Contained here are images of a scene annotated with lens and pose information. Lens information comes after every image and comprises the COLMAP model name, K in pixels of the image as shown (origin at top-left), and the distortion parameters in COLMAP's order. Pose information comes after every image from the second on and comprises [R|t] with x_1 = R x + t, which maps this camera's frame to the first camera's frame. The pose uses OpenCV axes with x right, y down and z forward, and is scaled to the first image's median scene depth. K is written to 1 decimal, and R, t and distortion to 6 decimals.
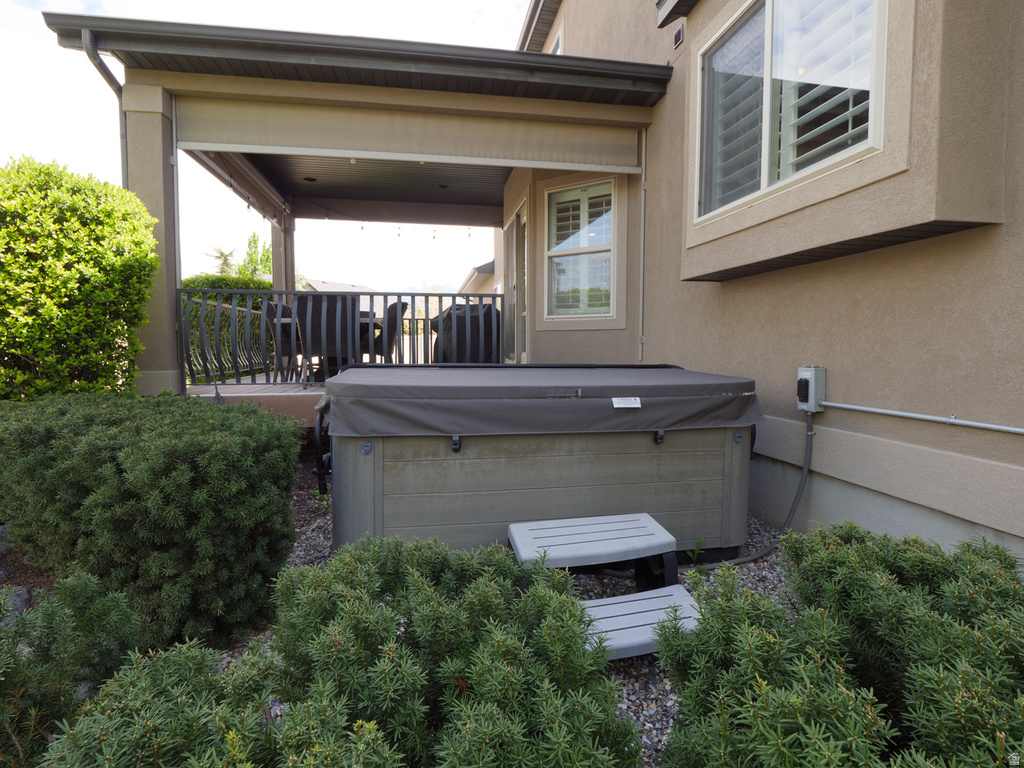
lens RADIAL K [[520.8, 0, 515.0], [0, 520.8, 379.3], [0, 0, 1]] dist [-0.005823, 0.000262]
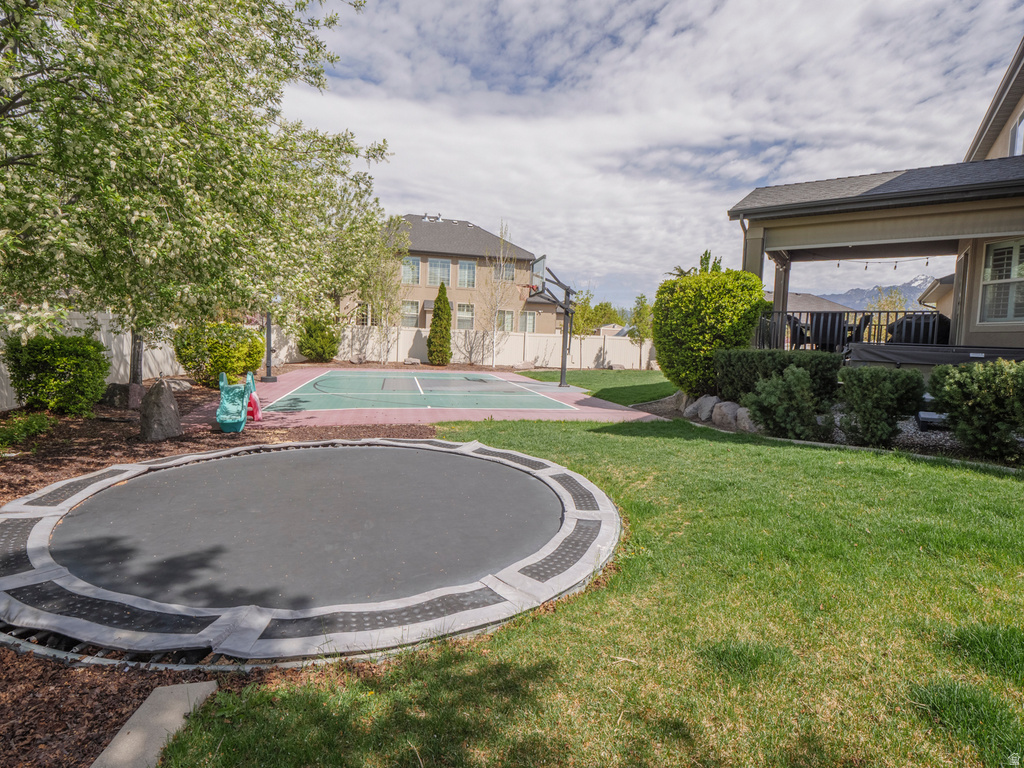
lens RADIAL K [[520.8, 0, 515.3], [0, 520.8, 382.0], [0, 0, 1]] dist [-0.005823, 0.000262]
pose [[0.719101, 0.077770, -0.690540, 0.187894], [-0.083208, 0.996205, 0.025545, 0.163259], [0.689906, 0.039089, 0.722843, -1.340439]]
